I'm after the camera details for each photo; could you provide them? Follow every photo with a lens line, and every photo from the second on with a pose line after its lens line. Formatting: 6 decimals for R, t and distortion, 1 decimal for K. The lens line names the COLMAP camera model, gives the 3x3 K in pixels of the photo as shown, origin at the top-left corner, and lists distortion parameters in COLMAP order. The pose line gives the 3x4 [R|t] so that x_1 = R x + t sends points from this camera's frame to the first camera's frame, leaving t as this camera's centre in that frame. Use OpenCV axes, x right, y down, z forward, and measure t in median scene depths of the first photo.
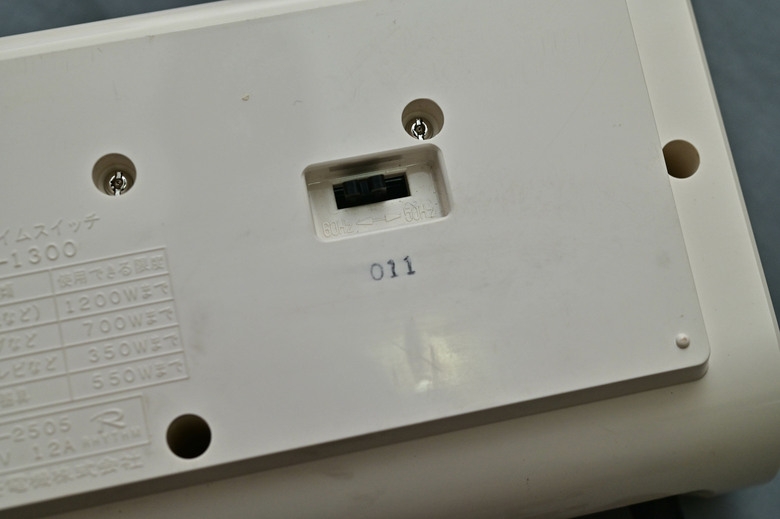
lens RADIAL K [[1357.4, 0, 390.0], [0, 1357.4, 259.5], [0, 0, 1]] dist [0.020988, -0.102266]
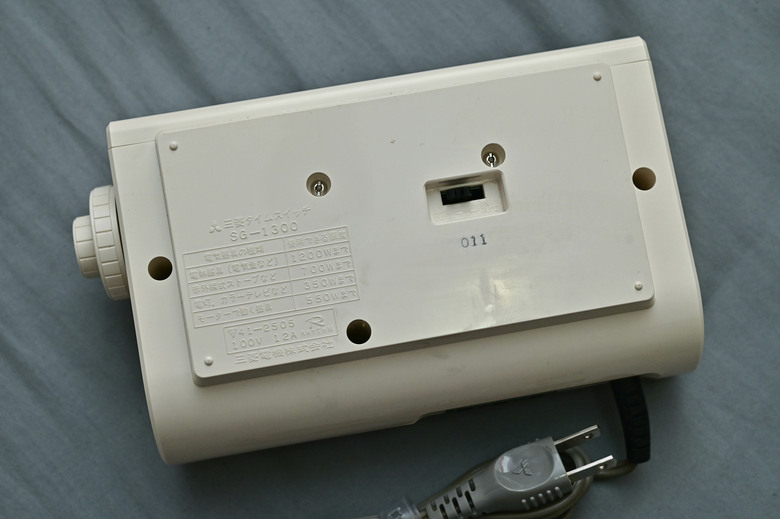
lens RADIAL K [[1326.7, 0, 390.0], [0, 1326.7, 259.5], [0, 0, 1]] dist [-0.014985, 0.027951]
pose [[0.998296, 0.025508, -0.052479, -0.015993], [-0.022243, 0.997836, 0.061879, -0.074441], [0.053943, -0.060607, 0.996703, -0.737185]]
